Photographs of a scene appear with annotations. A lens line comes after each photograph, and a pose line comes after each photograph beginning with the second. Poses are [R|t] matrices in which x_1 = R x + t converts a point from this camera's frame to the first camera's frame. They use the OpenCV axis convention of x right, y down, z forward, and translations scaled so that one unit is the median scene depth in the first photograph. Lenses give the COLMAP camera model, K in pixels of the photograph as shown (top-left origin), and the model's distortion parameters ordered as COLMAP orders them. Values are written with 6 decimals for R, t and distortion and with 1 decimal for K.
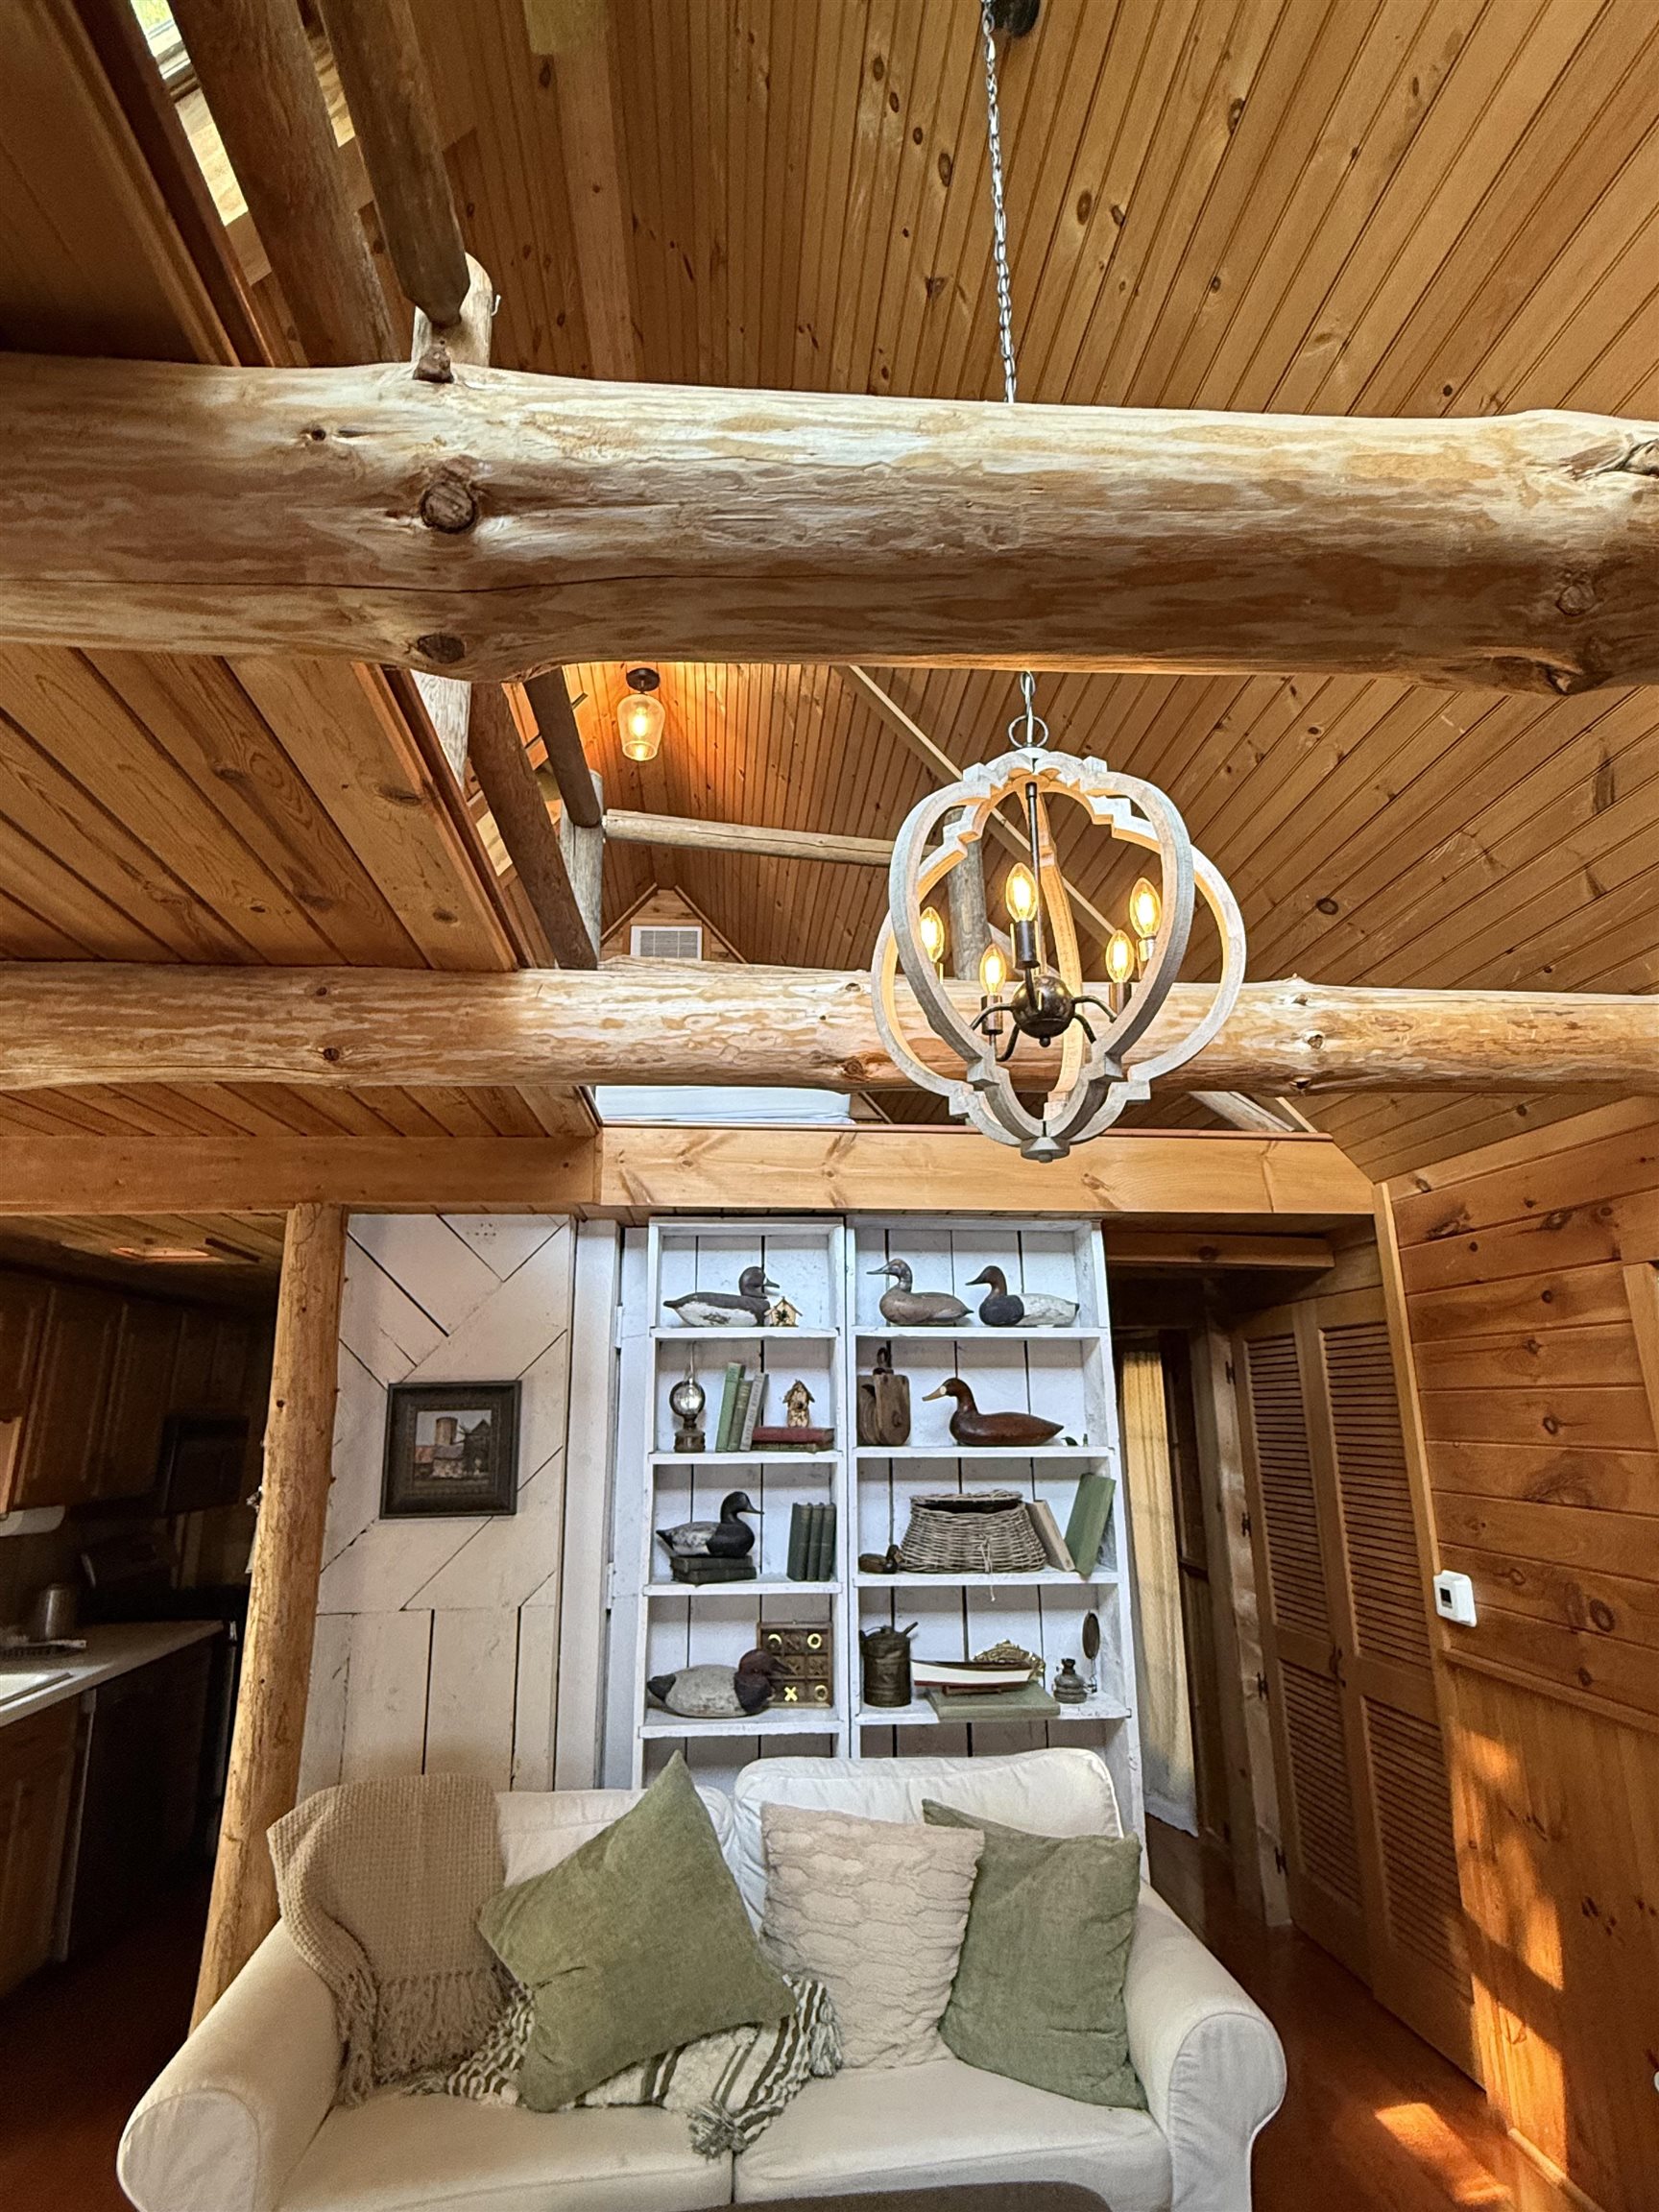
lens RADIAL K [[1189.2, 0, 829.5], [0, 1189.2, 1106.0], [0, 0, 1]] dist [-0.002401, -0.000979]
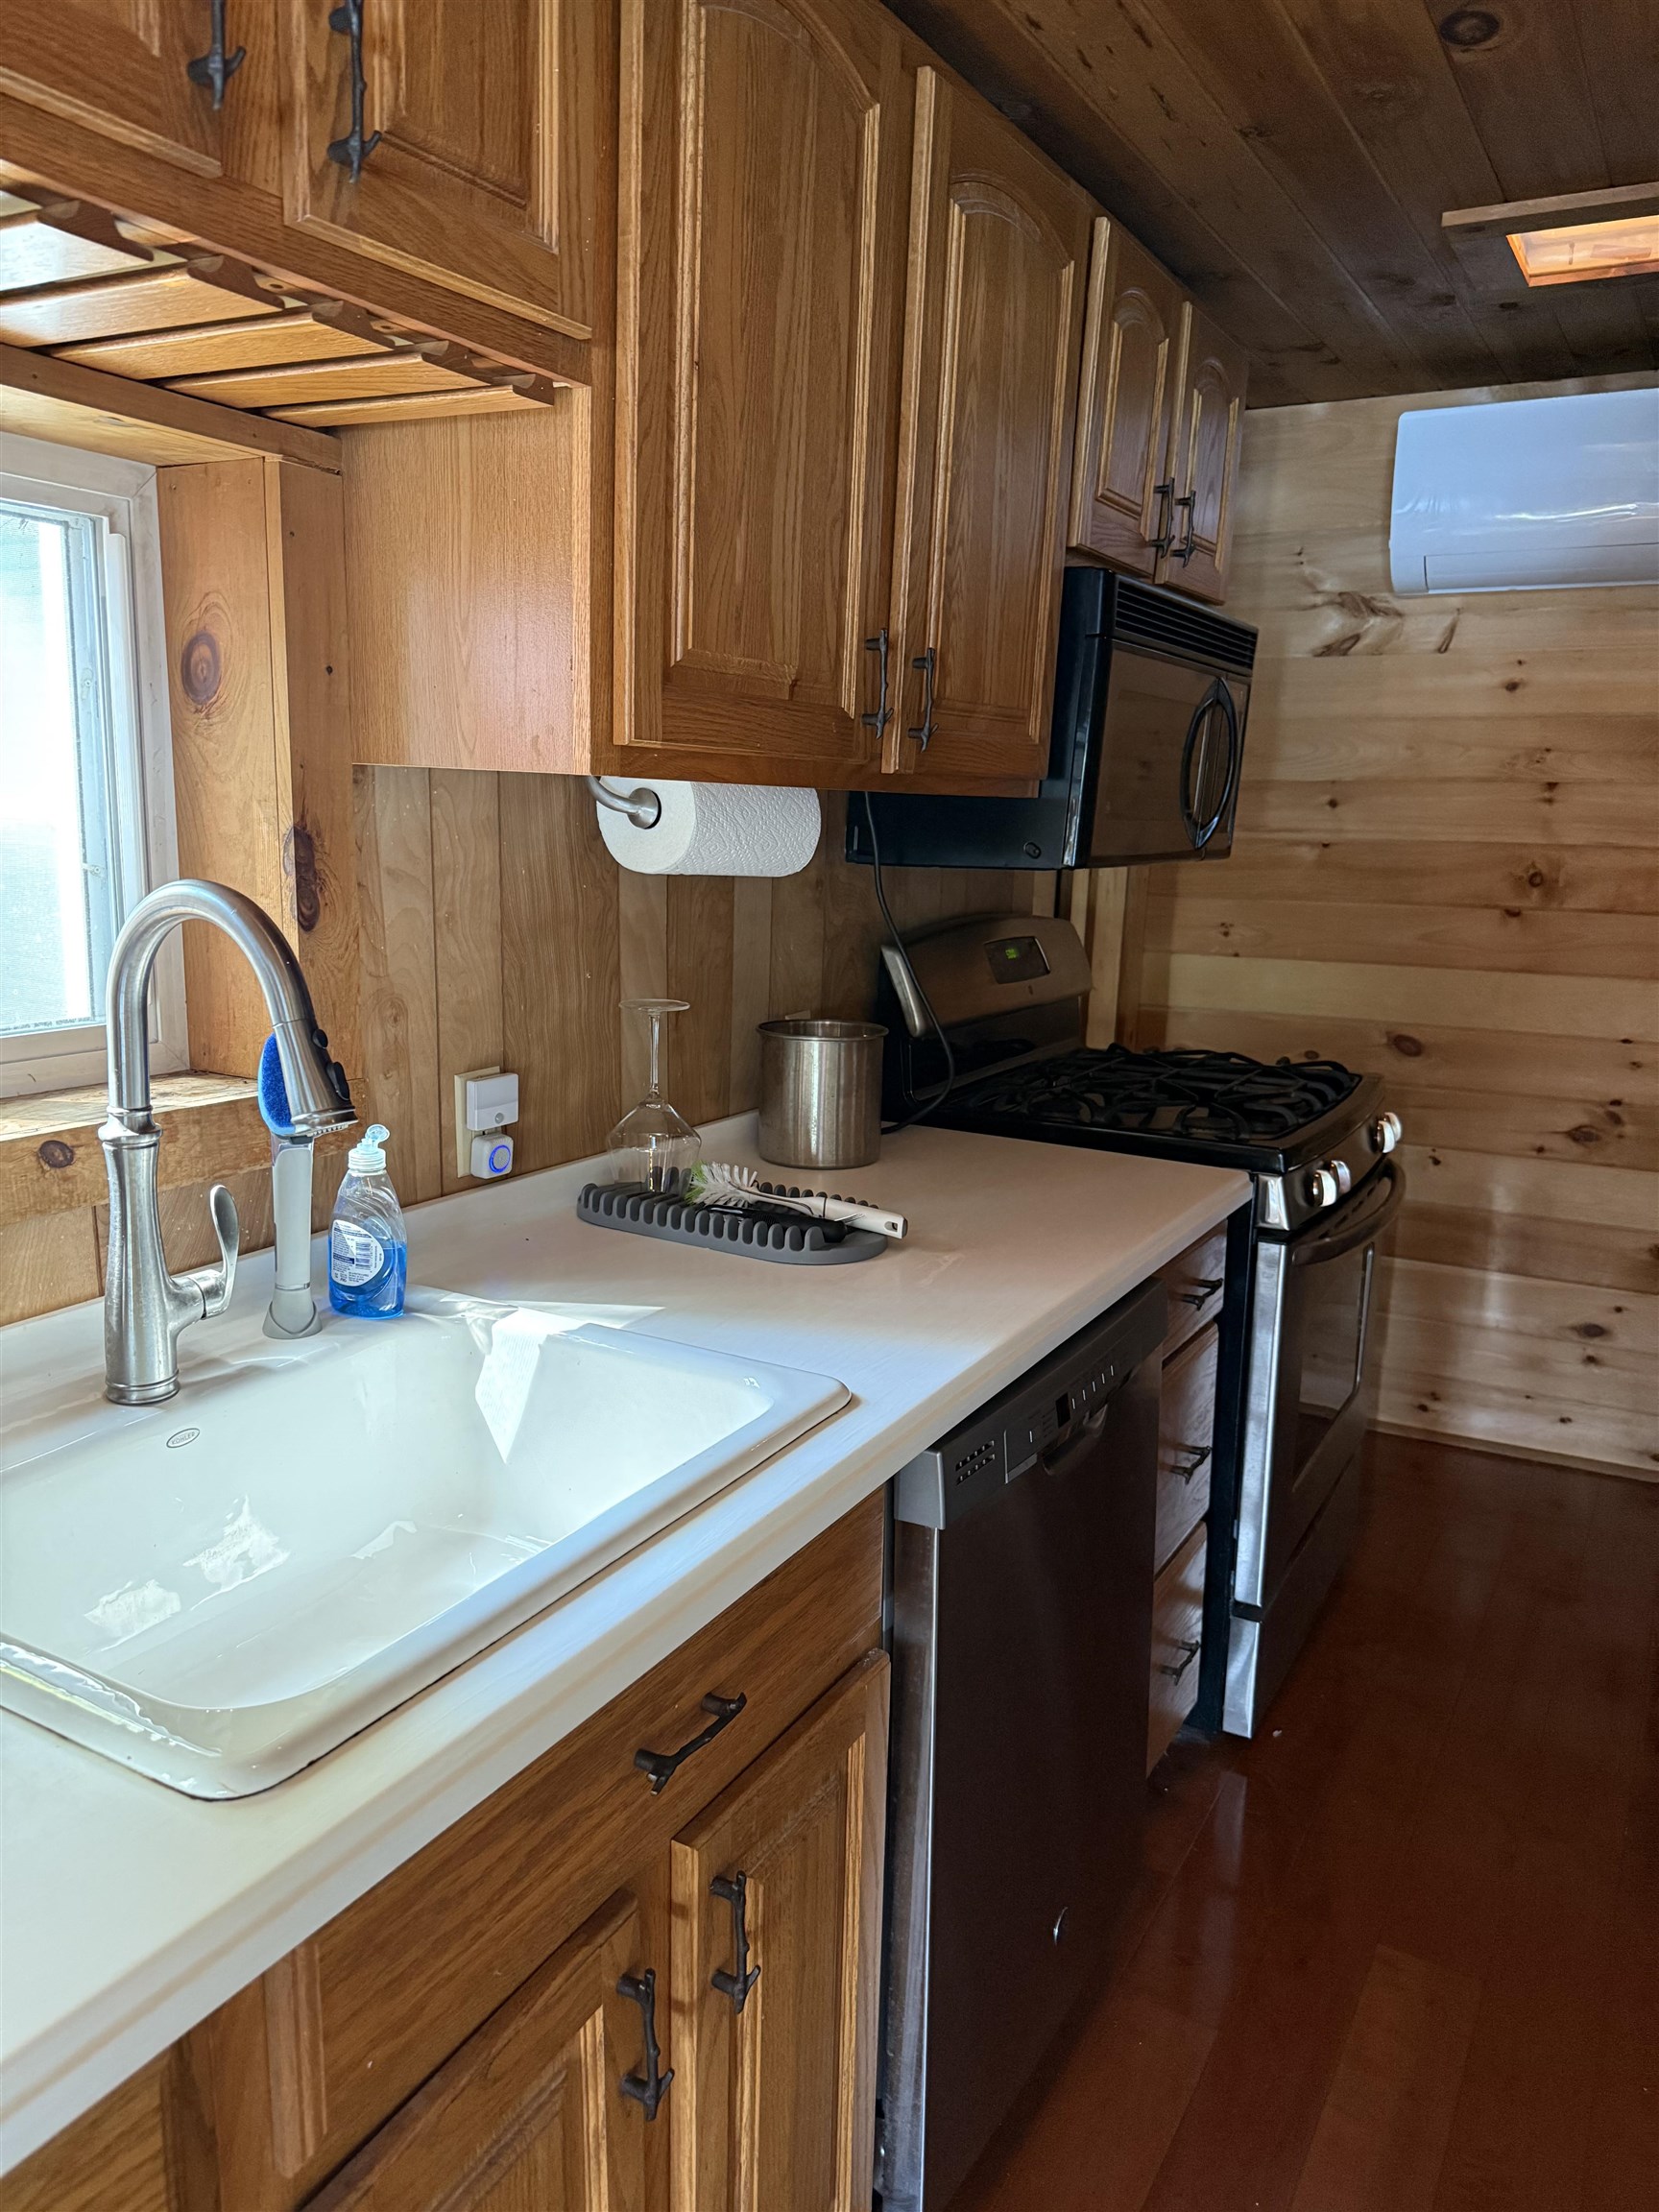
lens RADIAL K [[1570.6, 0, 829.5], [0, 1570.6, 1106.0], [0, 0, 1]] dist [0.041276, -0.040978]
pose [[0.822144, 0.141393, -0.551441, -0.430688], [0.112004, 0.909556, 0.400203, 0.265124], [0.558152, -0.390788, 0.731950, 0.717432]]
